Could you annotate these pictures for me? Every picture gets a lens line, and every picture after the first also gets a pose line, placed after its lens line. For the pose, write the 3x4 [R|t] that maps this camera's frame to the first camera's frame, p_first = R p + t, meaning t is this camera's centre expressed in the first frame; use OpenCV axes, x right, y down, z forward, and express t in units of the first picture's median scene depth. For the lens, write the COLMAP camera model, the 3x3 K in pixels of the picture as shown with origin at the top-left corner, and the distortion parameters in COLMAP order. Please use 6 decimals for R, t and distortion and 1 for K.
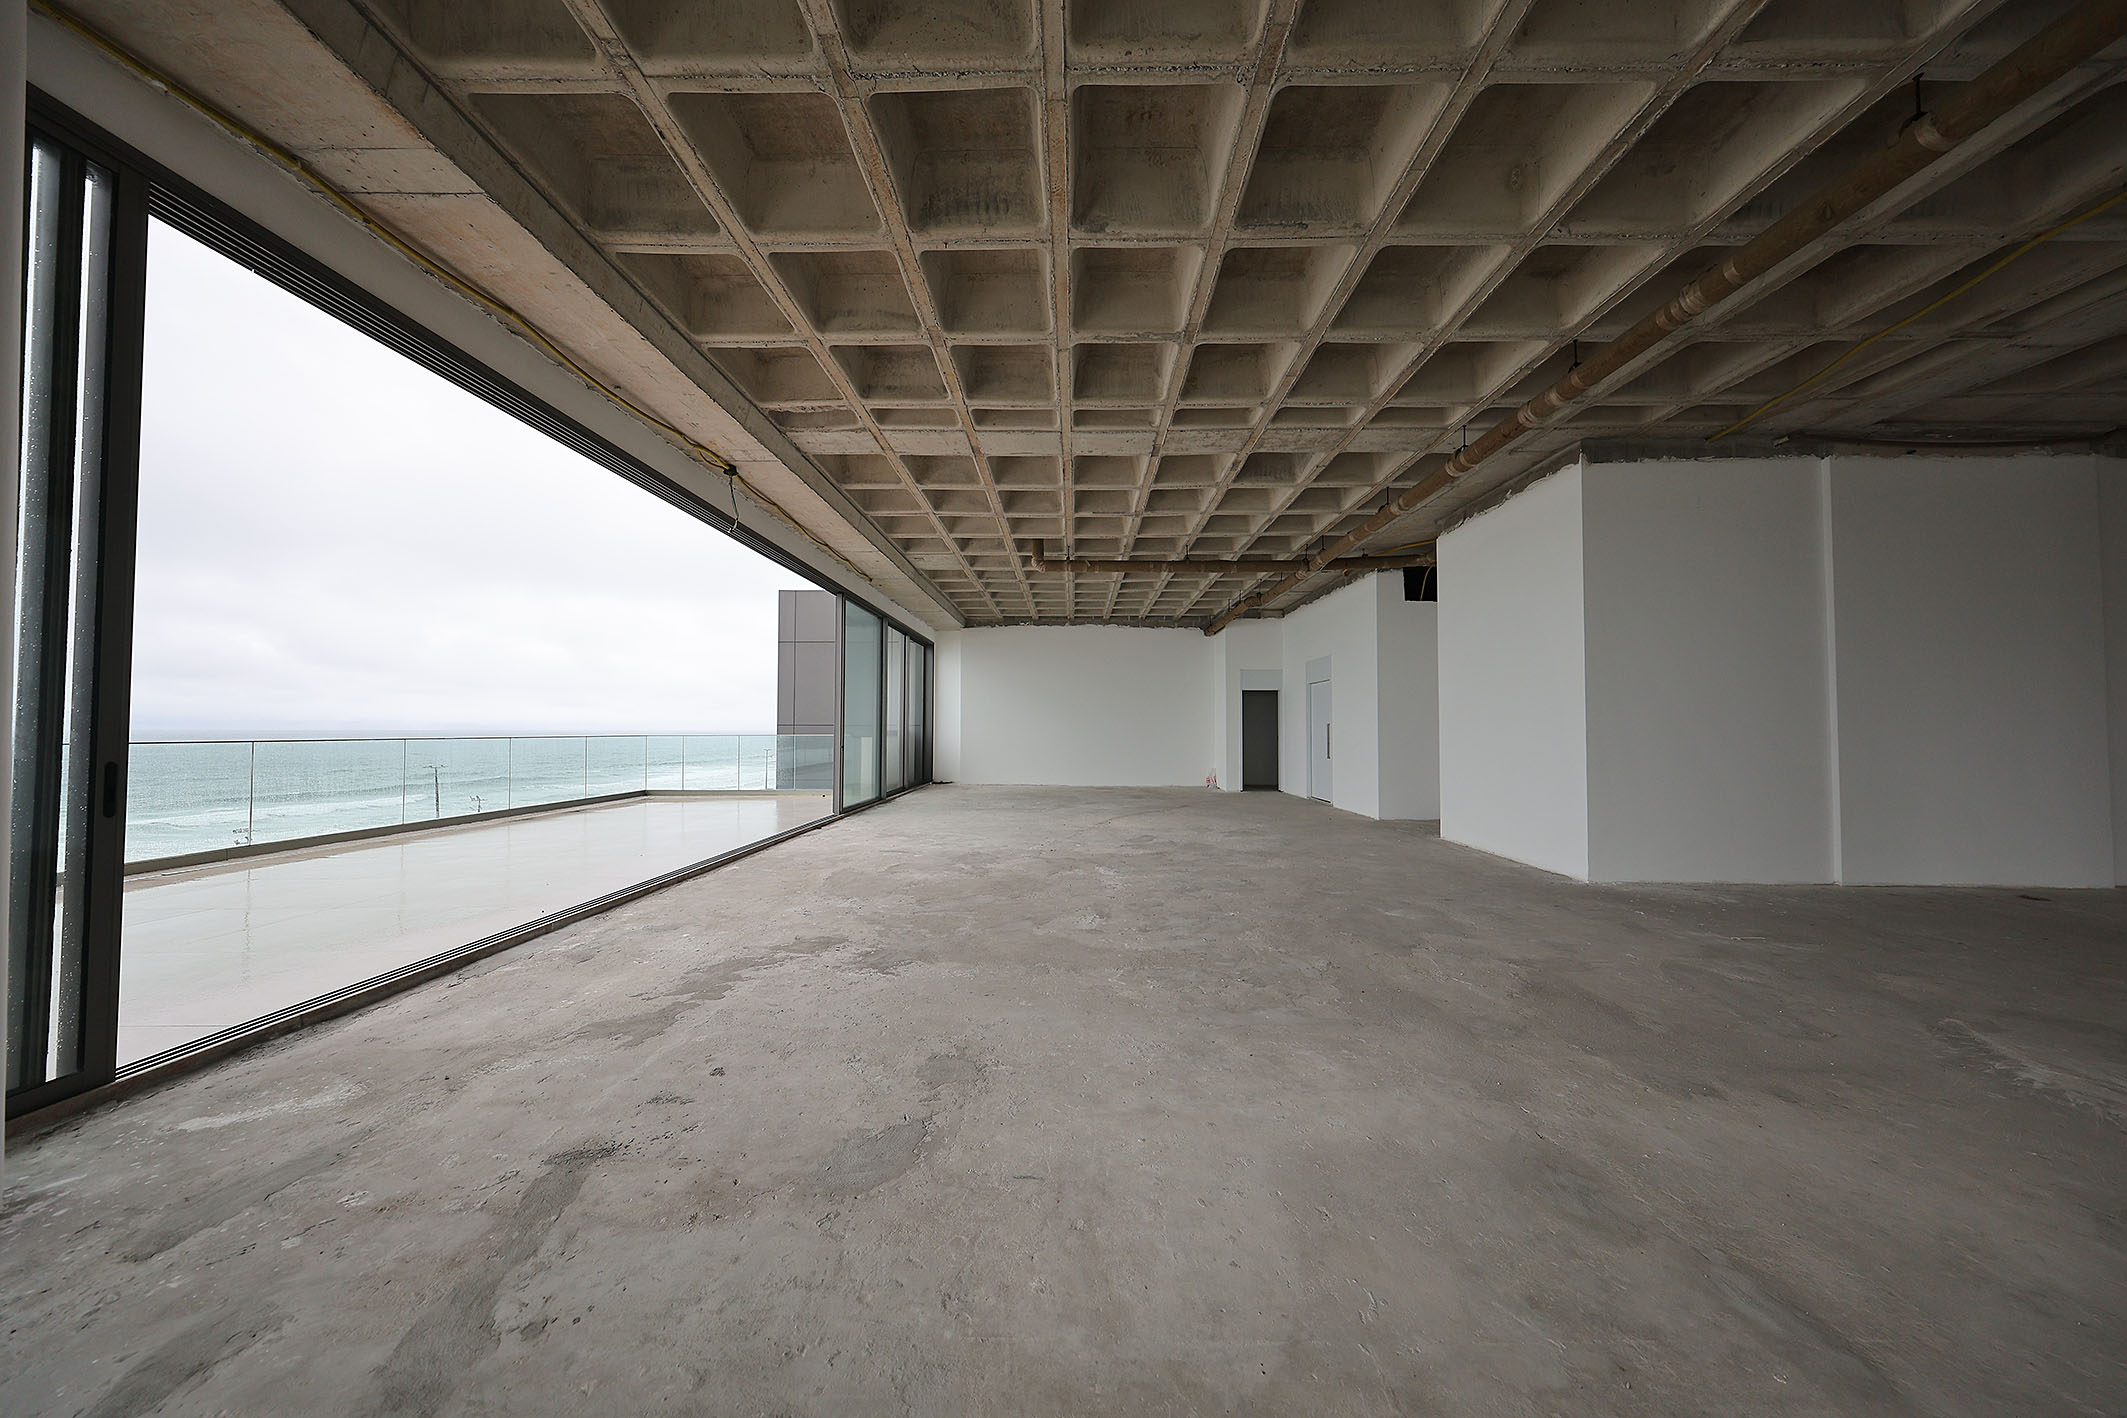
lens RADIAL K [[611.6, 0, 1071.9], [0, 611.6, 707.2], [0, 0, 1]] dist [-0.000752, 0.000161]
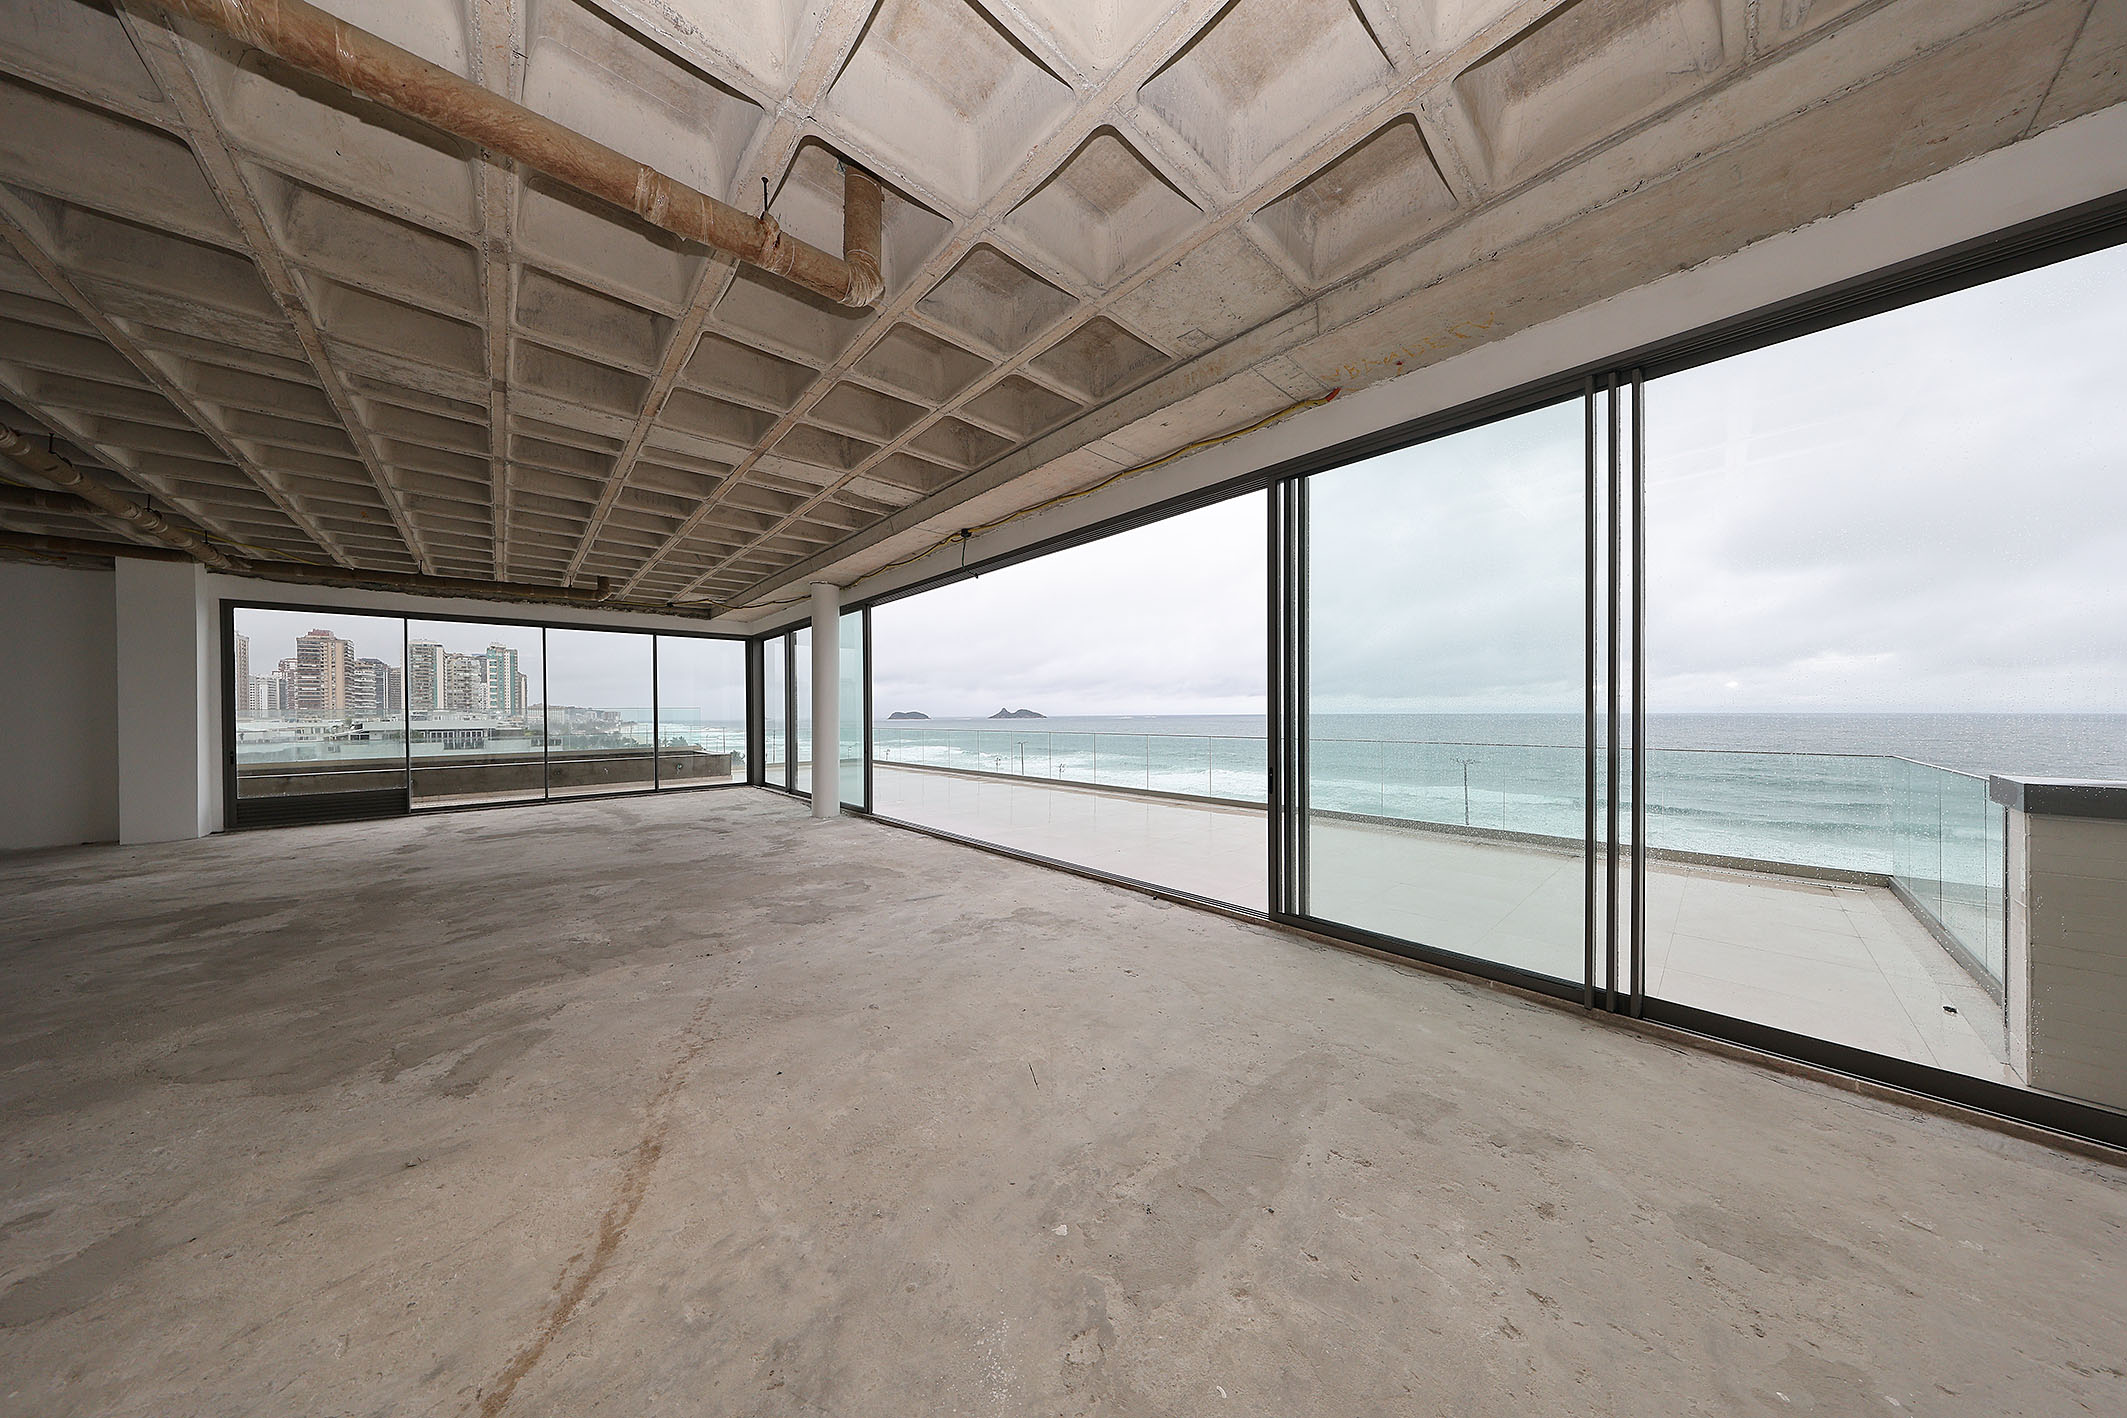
lens RADIAL K [[611.6, 0, 1066.7], [0, 611.6, 716.0], [0, 0, 1]] dist [-0.000752, 0.000161]
pose [[-0.727629, 0.008104, -0.685923, 0.368176], [0.032077, 0.999238, -0.022222, 0.043797], [0.685220, -0.038172, -0.727335, 5.046786]]
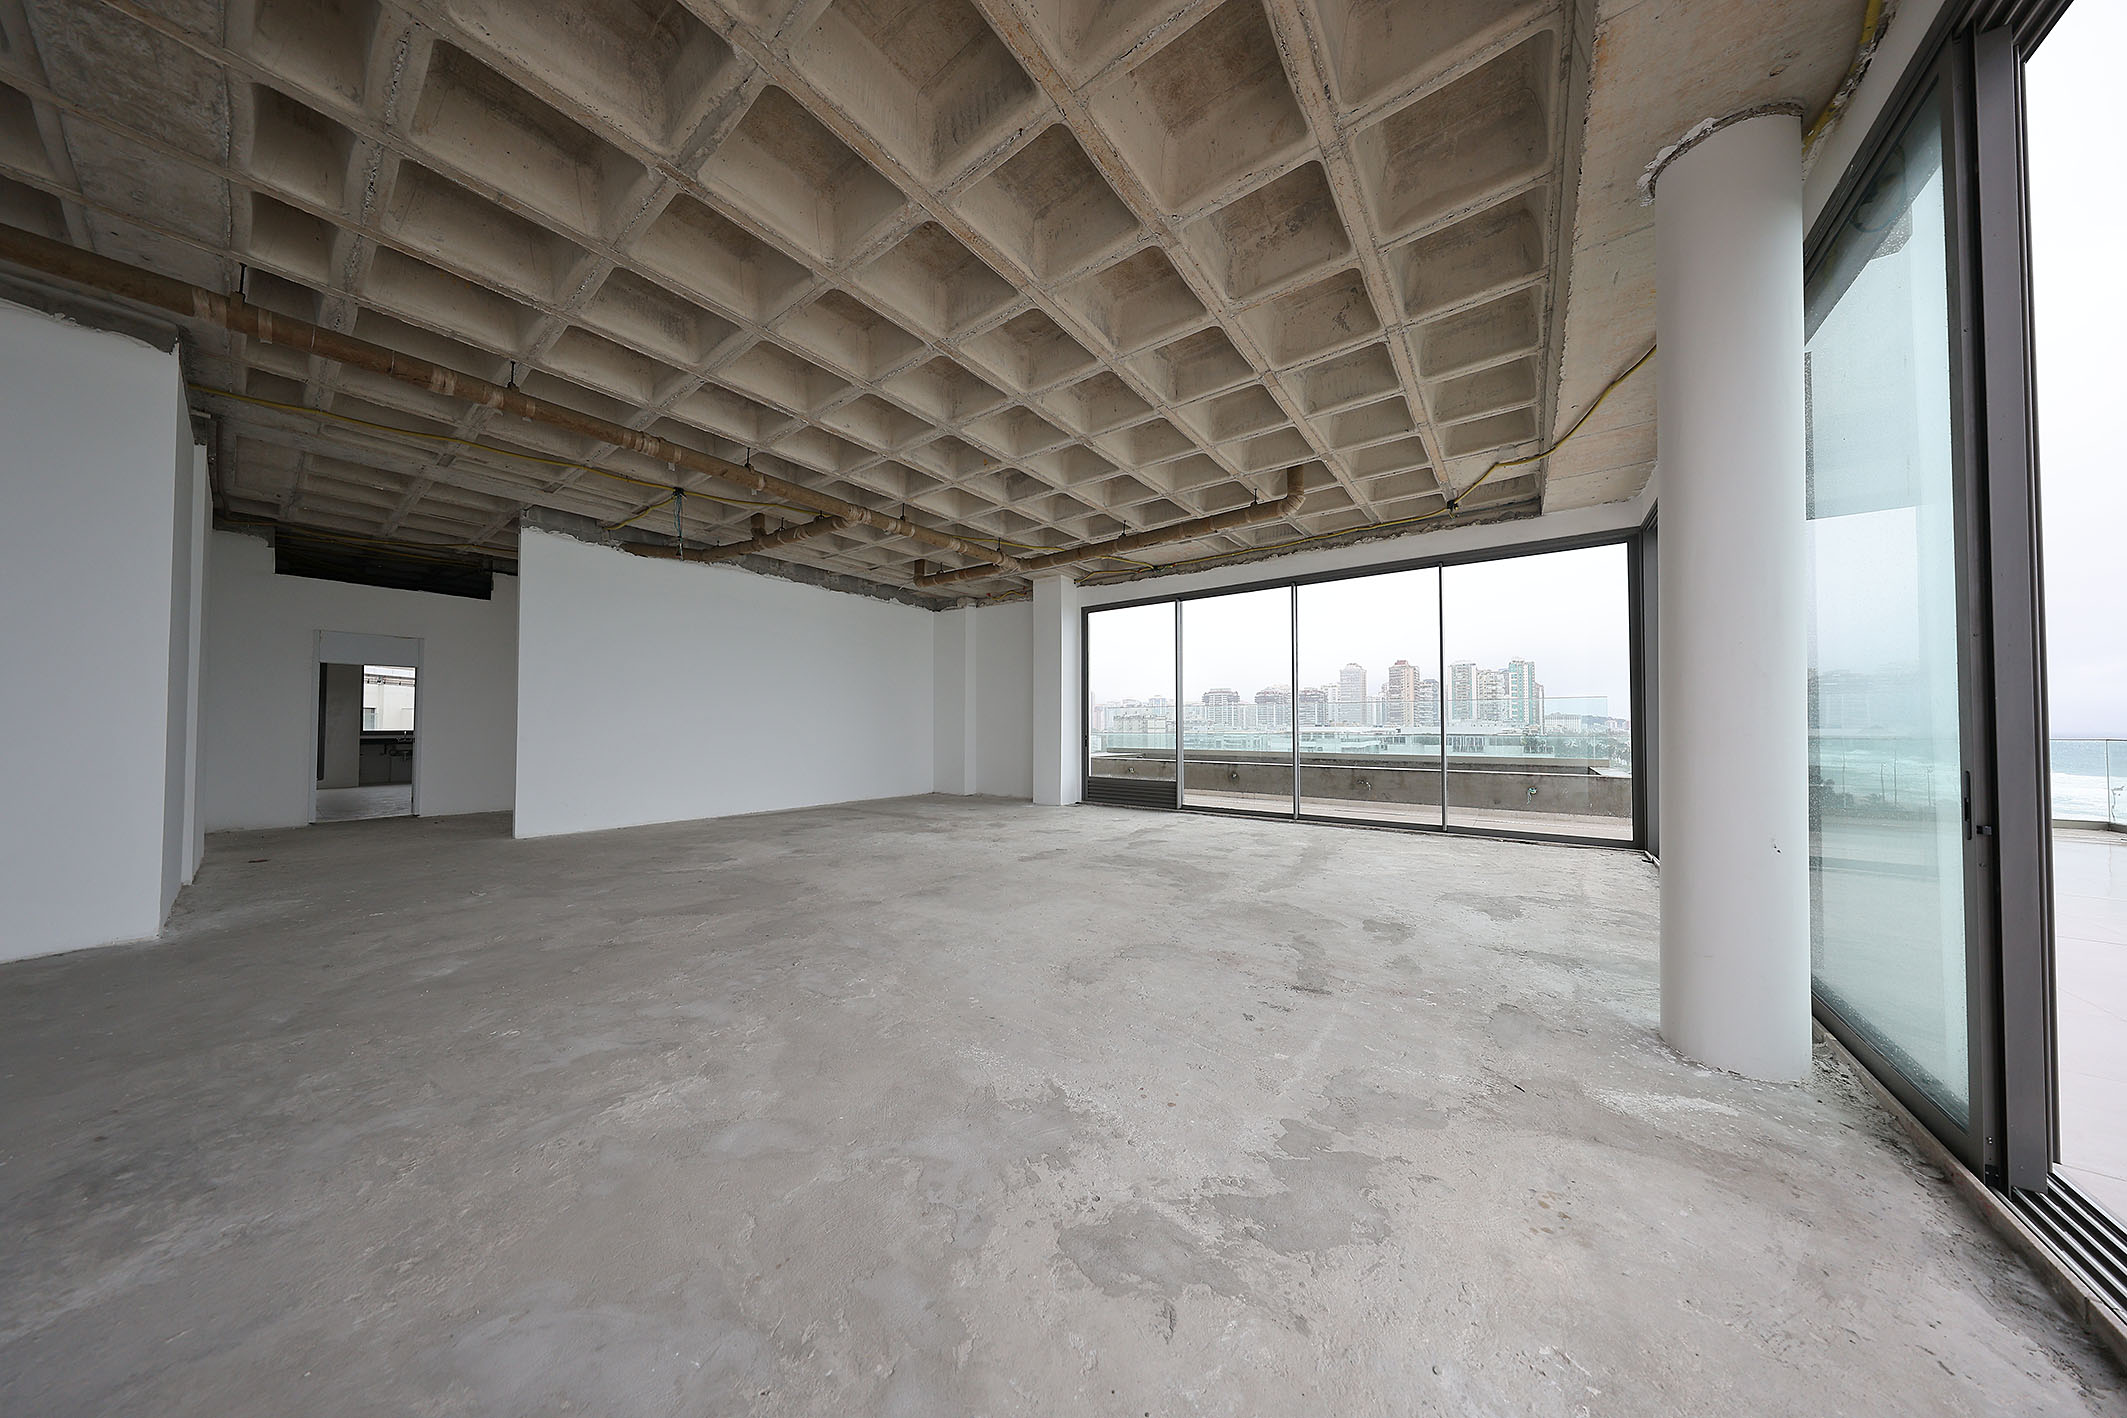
lens RADIAL K [[611.6, 0, 1064.1], [0, 611.6, 692.0], [0, 0, 1]] dist [-0.000752, 0.000161]
pose [[-0.804305, 0.031230, 0.593395, -1.048241], [-0.023091, 0.996221, -0.083728, 0.078468], [-0.593768, -0.081045, -0.800545, 2.286369]]
